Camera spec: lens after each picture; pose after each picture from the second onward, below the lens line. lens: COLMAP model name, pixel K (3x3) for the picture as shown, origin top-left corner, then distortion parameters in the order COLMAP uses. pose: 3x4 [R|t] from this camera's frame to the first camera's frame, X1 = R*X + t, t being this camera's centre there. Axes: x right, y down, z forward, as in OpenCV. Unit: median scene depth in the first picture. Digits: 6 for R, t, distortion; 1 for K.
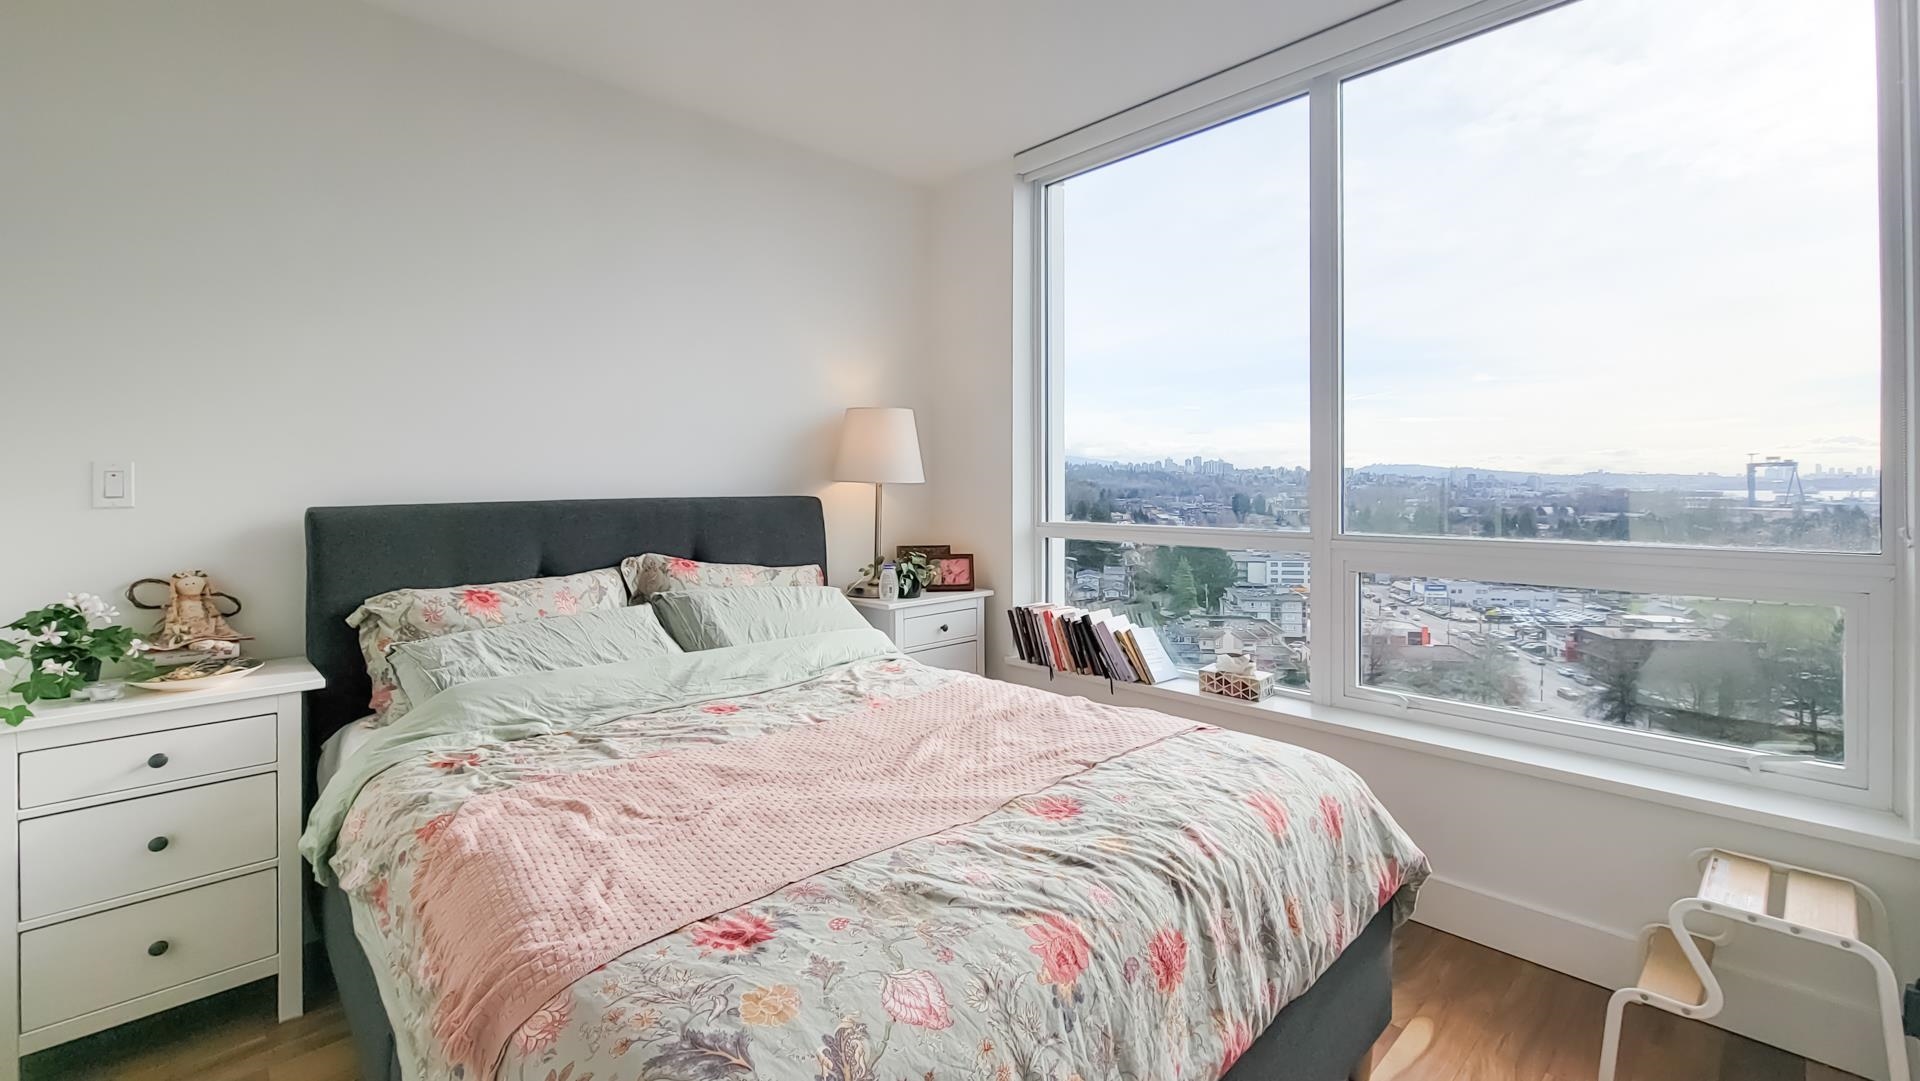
lens RADIAL K [[798.4, 0, 961.0], [0, 798.4, 474.4], [0, 0, 1]] dist [-0.000738, -0.000194]
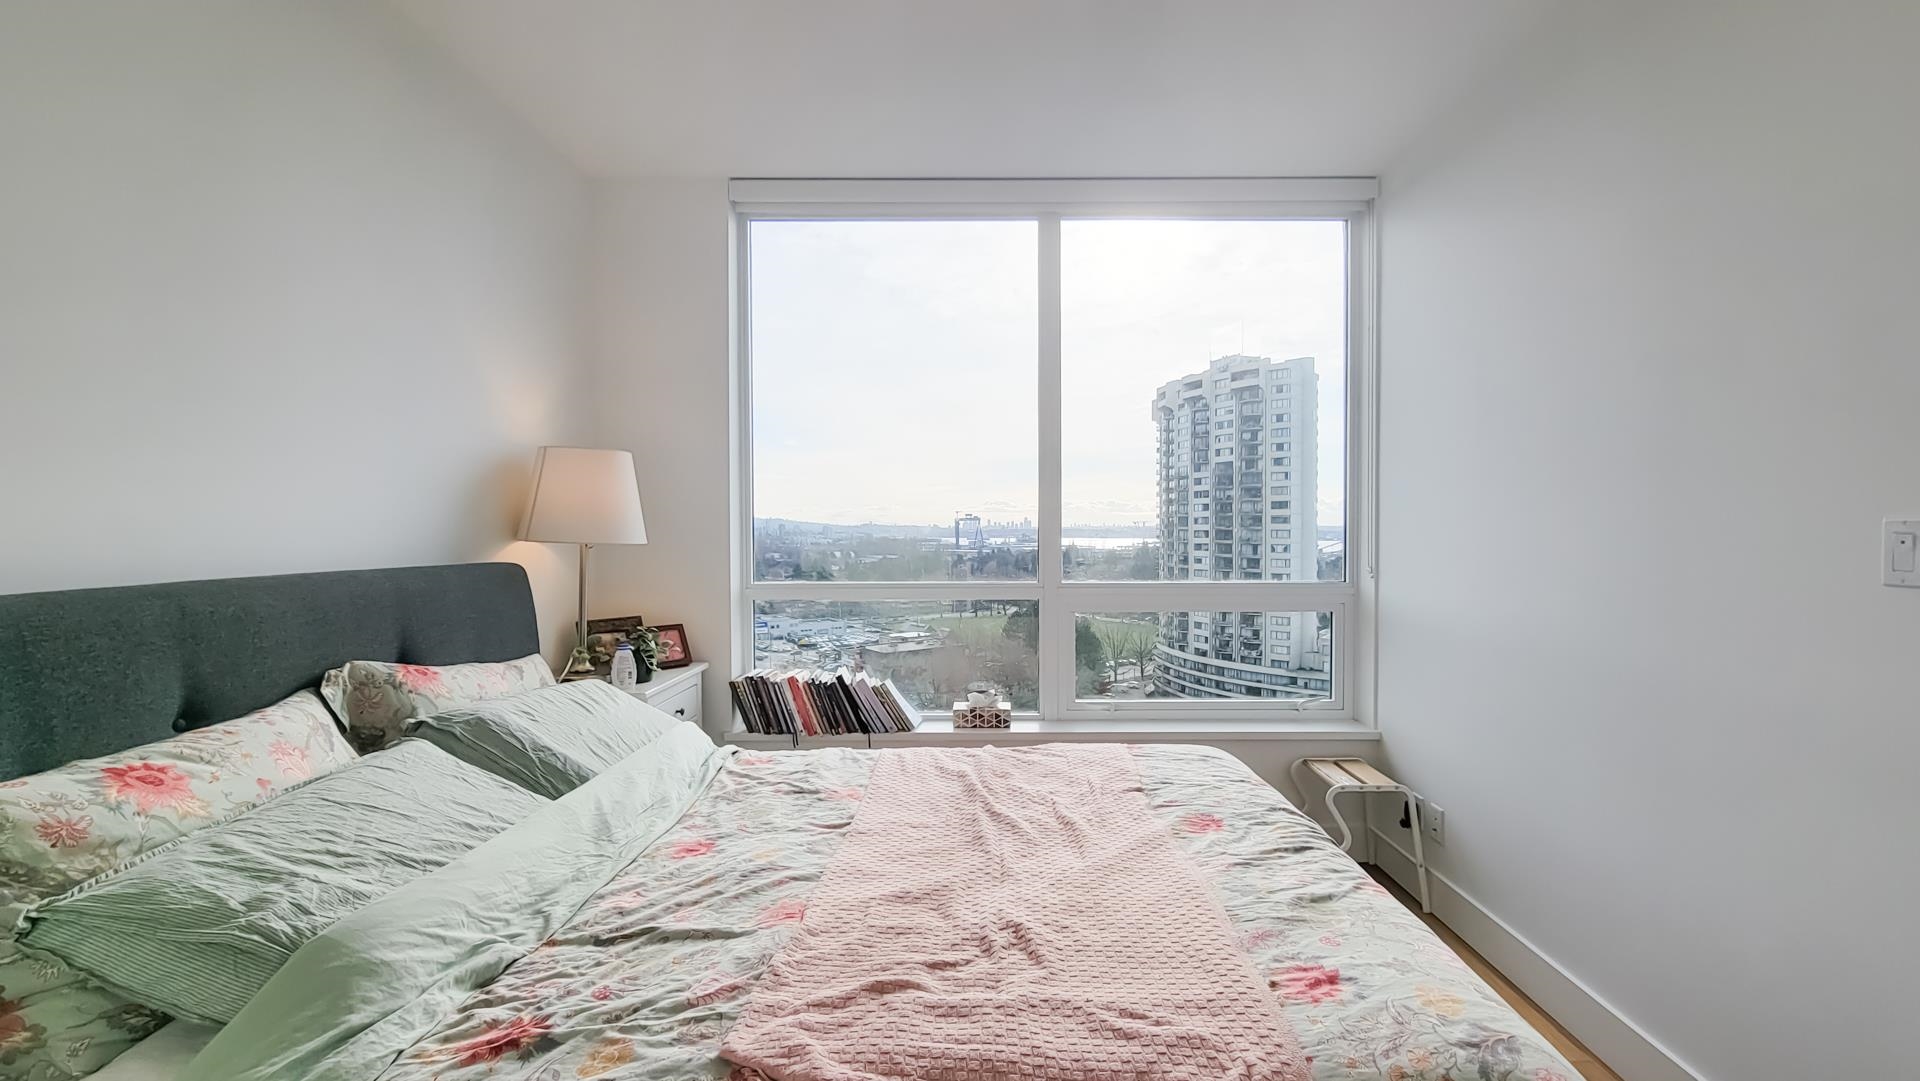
lens RADIAL K [[804.2, 0, 960.0], [0, 804.2, 540.5], [0, 0, 1]] dist [-0.004206, -0.000299]
pose [[0.695821, -0.005811, 0.718191, -0.505854], [-0.010194, 0.999787, 0.017966, -0.011733], [-0.718142, -0.019823, 0.695614, 0.220534]]
